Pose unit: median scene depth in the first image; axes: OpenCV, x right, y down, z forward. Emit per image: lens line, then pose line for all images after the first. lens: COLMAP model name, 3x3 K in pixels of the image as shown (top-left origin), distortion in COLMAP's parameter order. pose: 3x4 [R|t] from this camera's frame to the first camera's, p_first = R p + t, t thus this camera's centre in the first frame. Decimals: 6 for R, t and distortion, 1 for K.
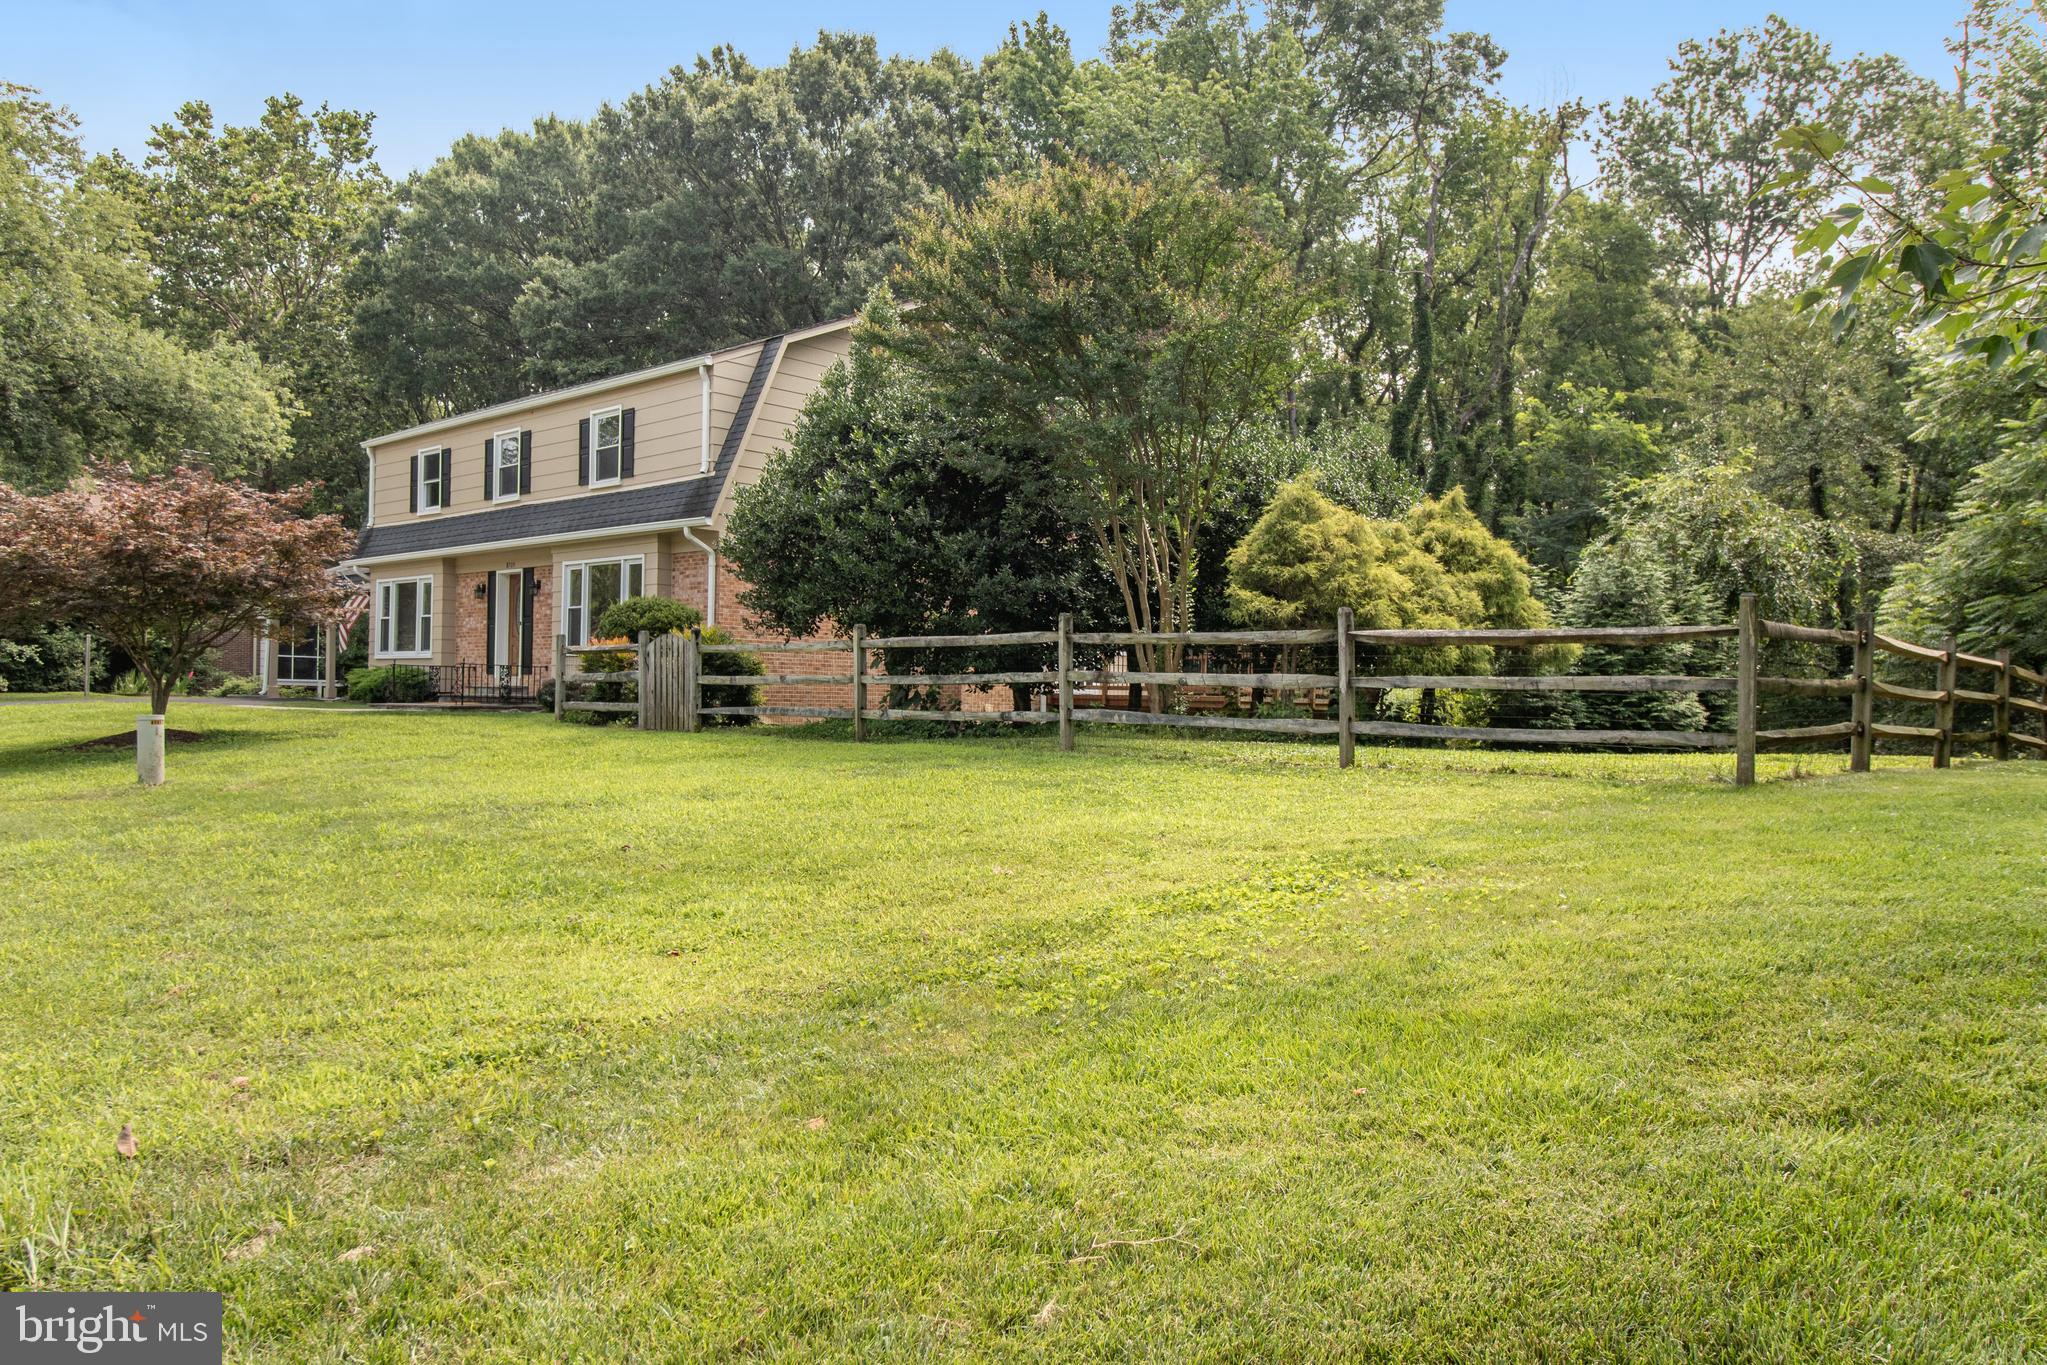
lens RADIAL K [[1533.8, 0, 1023.6], [0, 1533.8, 682.5], [0, 0, 1]] dist [0.011304, 0.019026]
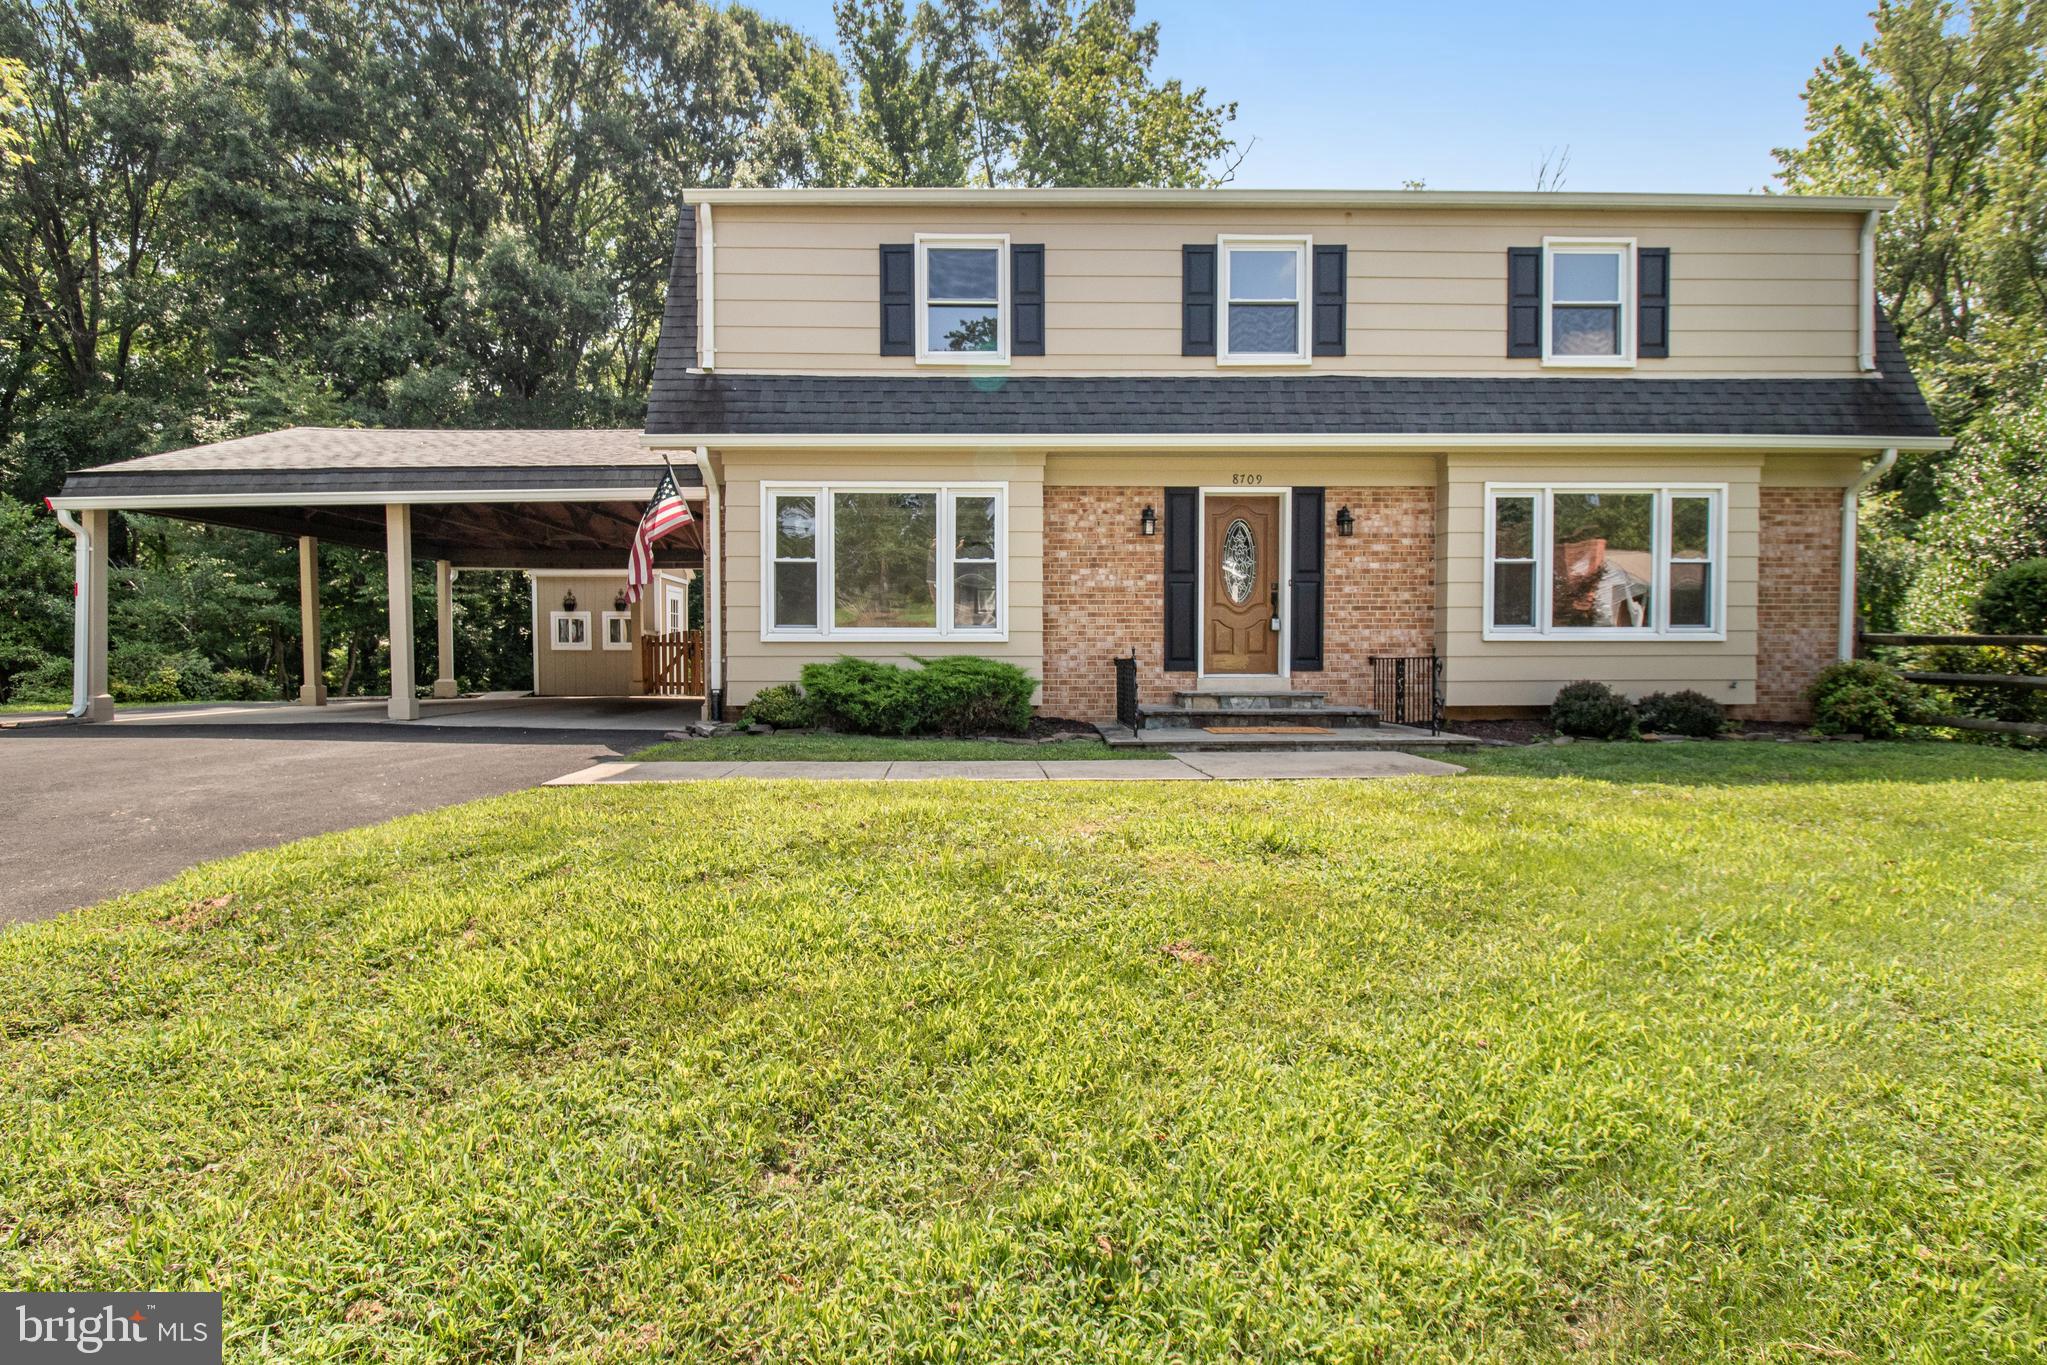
lens RADIAL K [[1297.2, 0, 1023.3], [0, 1297.2, 684.3], [0, 0, 1]] dist [-0.009410, -0.001619]
pose [[0.685188, -0.009019, 0.728311, -0.389449], [0.009296, 0.999950, 0.003638, -0.003119], [-0.728307, 0.004277, 0.685237, 0.398451]]
